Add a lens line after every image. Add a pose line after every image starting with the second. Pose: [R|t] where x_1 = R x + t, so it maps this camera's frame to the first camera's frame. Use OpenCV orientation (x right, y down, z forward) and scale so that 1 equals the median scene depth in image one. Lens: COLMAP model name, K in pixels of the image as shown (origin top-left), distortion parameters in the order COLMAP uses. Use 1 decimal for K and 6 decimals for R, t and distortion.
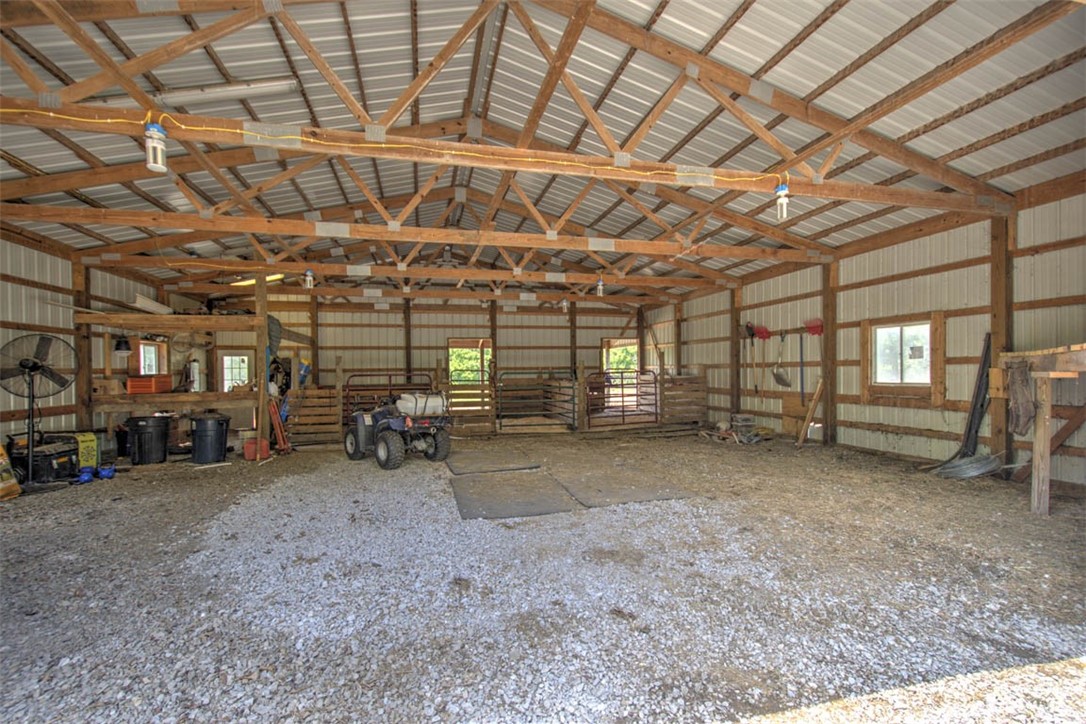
lens RADIAL K [[465.3, 0, 534.2], [0, 465.3, 370.8], [0, 0, 1]] dist [0.000638, 0.000054]
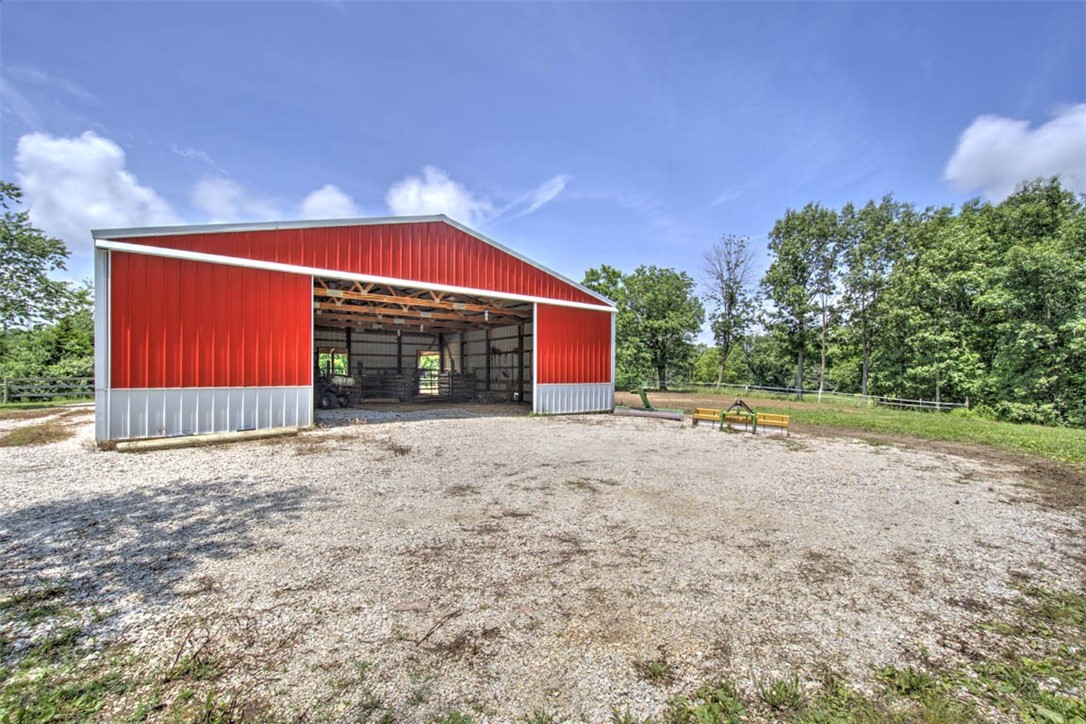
lens RADIAL K [[465.3, 0, 534.2], [0, 465.3, 370.8], [0, 0, 1]] dist [0.000638, 0.000054]
pose [[0.911142, 0.019039, 0.411652, -0.186258], [-0.012601, 0.999752, -0.018348, 0.031599], [-0.411899, 0.011531, 0.911157, -0.802882]]
